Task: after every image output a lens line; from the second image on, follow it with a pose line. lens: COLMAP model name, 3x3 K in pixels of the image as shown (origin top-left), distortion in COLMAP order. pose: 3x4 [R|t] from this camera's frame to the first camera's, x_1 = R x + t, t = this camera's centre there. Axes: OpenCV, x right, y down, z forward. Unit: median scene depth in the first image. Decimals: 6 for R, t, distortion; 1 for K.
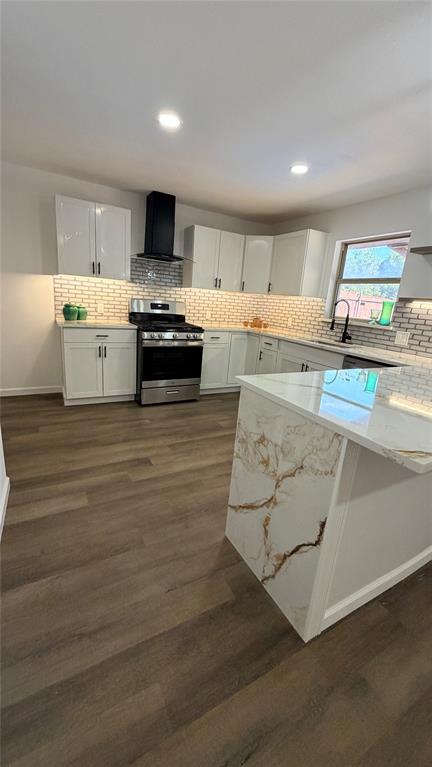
lens RADIAL K [[306.2, 0, 216.2], [0, 306.2, 381.1], [0, 0, 1]] dist [0.000921, 0.000138]
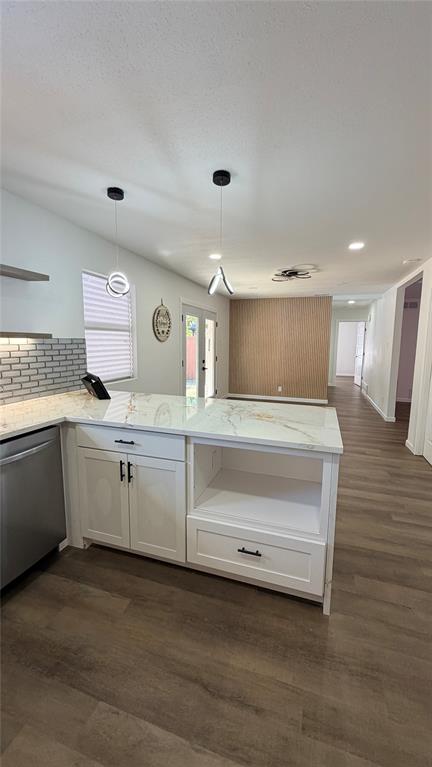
lens RADIAL K [[306.2, 0, 217.3], [0, 306.2, 382.0], [0, 0, 1]] dist [0.000921, 0.000138]
pose [[-0.675407, -0.182370, 0.714540, -0.131805], [0.127597, 0.925425, 0.356803, -0.245727], [-0.726323, 0.332160, -0.601768, 0.764744]]
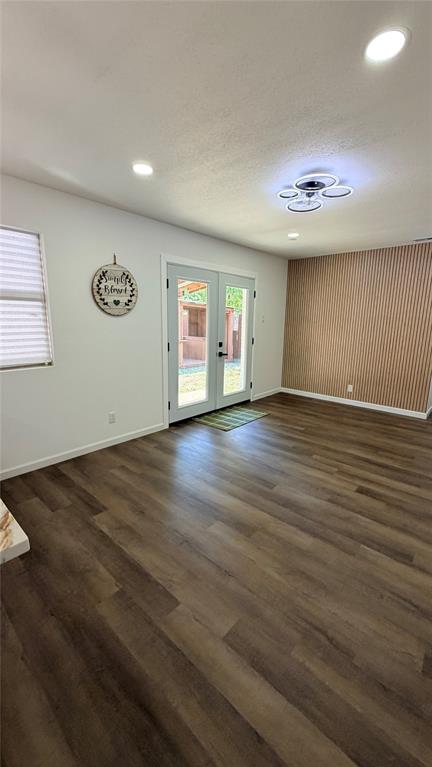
lens RADIAL K [[306.2, 0, 216.2], [0, 306.2, 382.1], [0, 0, 1]] dist [0.000921, 0.000138]
pose [[-0.327796, -0.274781, 0.903906, -0.025319], [0.203453, 0.913788, 0.351566, -0.062800], [-0.922582, 0.299144, -0.243630, 0.135088]]
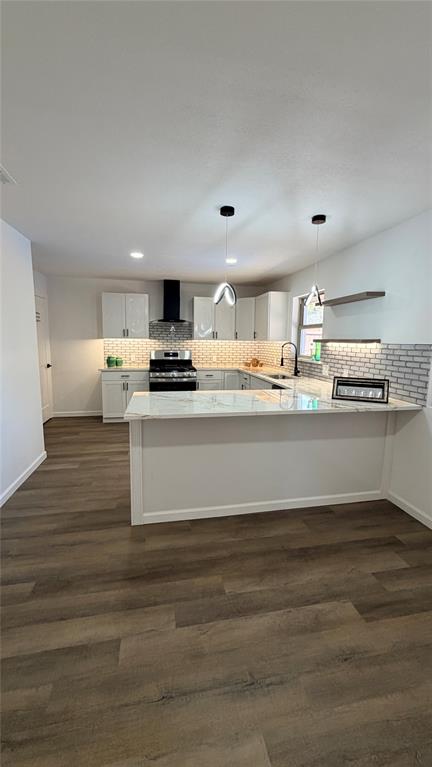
lens RADIAL K [[306.2, 0, 217.6], [0, 306.2, 381.3], [0, 0, 1]] dist [0.000921, 0.000138]
pose [[0.952497, -0.025995, -0.303436, 0.484932], [-0.016523, 0.990472, -0.136717, 0.072400], [0.304099, 0.135236, 0.942993, -0.265017]]
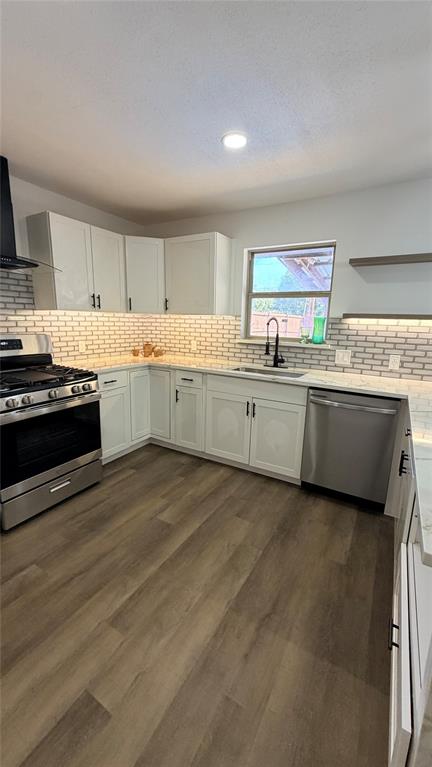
lens RADIAL K [[306.2, 0, 216.1], [0, 306.2, 381.2], [0, 0, 1]] dist [0.000921, 0.000138]
pose [[0.860609, -0.157082, 0.484435, -0.144289], [0.172711, 0.984893, 0.012534, -0.124627], [-0.479085, 0.072880, 0.874737, 0.334724]]
